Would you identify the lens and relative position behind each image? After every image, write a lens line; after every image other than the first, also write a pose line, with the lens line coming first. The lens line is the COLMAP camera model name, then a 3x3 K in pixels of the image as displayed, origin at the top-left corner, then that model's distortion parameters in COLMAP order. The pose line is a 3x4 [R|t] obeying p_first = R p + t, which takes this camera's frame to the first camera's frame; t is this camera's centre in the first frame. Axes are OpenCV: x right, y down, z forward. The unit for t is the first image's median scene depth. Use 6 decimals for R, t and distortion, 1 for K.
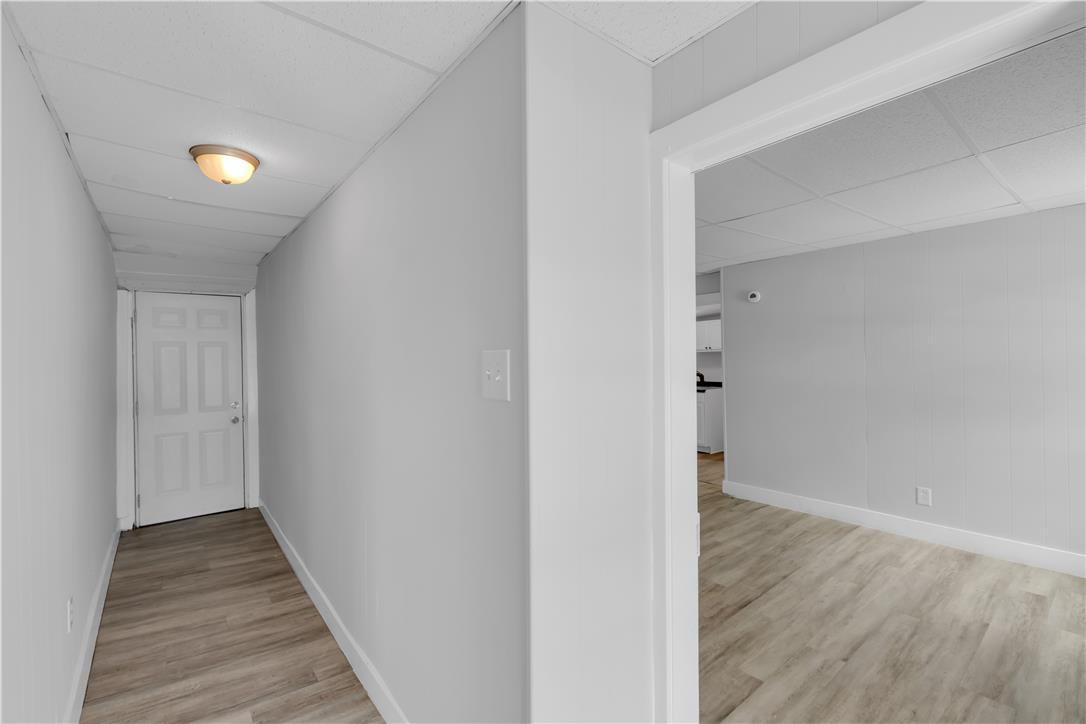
lens RADIAL K [[477.6, 0, 531.0], [0, 477.6, 360.2], [0, 0, 1]] dist [-0.000569, -0.000127]
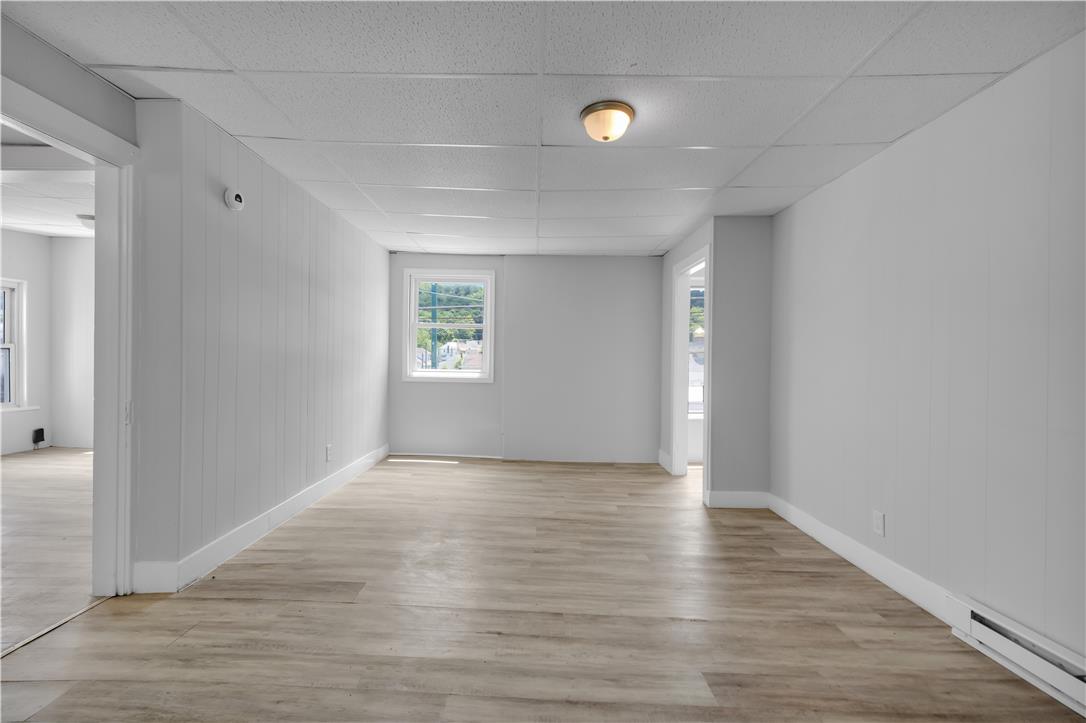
lens RADIAL K [[477.6, 0, 531.0], [0, 477.6, 359.7], [0, 0, 1]] dist [-0.000569, -0.000127]
pose [[-0.796939, 0.009089, 0.603992, -0.170135], [0.007516, 0.999959, -0.005129, 0.068303], [-0.604014, 0.000452, -0.796974, 1.311824]]
